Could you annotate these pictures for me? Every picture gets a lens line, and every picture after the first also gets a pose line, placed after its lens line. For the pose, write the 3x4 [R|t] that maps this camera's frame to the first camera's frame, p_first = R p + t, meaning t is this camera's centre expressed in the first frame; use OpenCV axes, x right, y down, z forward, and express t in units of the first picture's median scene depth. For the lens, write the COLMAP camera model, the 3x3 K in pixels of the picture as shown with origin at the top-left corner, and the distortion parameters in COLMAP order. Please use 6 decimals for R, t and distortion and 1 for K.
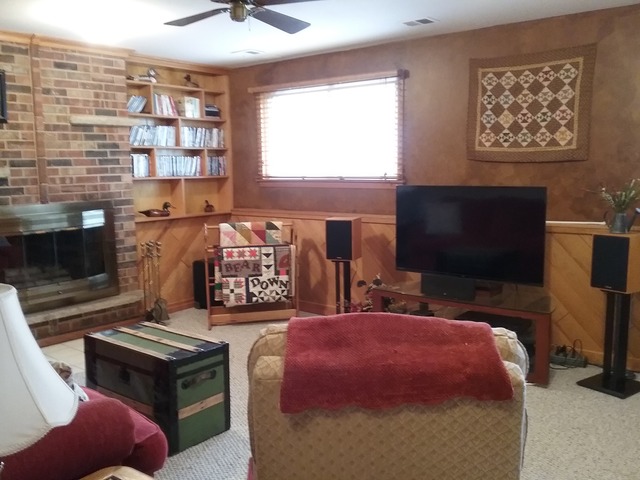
lens RADIAL K [[598.4, 0, 322.3], [0, 598.4, 243.0], [0, 0, 1]] dist [0.087981, -0.214873]
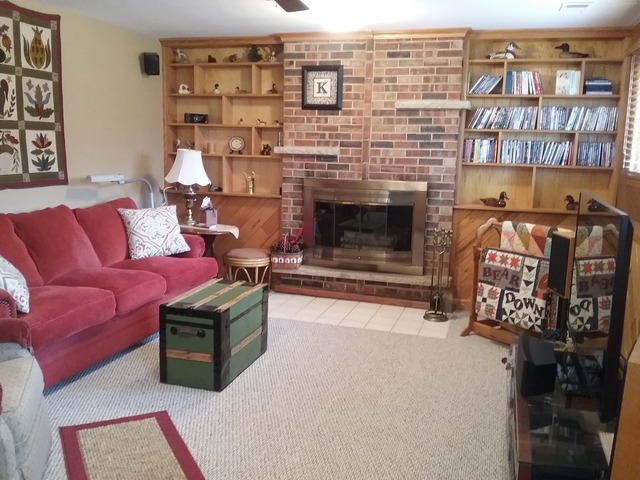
lens RADIAL K [[598.4, 0, 322.3], [0, 598.4, 243.0], [0, 0, 1]] dist [0.087981, -0.214873]
pose [[0.372522, 0.172680, -0.911816, 0.528704], [-0.150616, 0.980759, 0.124203, -0.070494], [0.915720, 0.091066, 0.391362, 0.448819]]
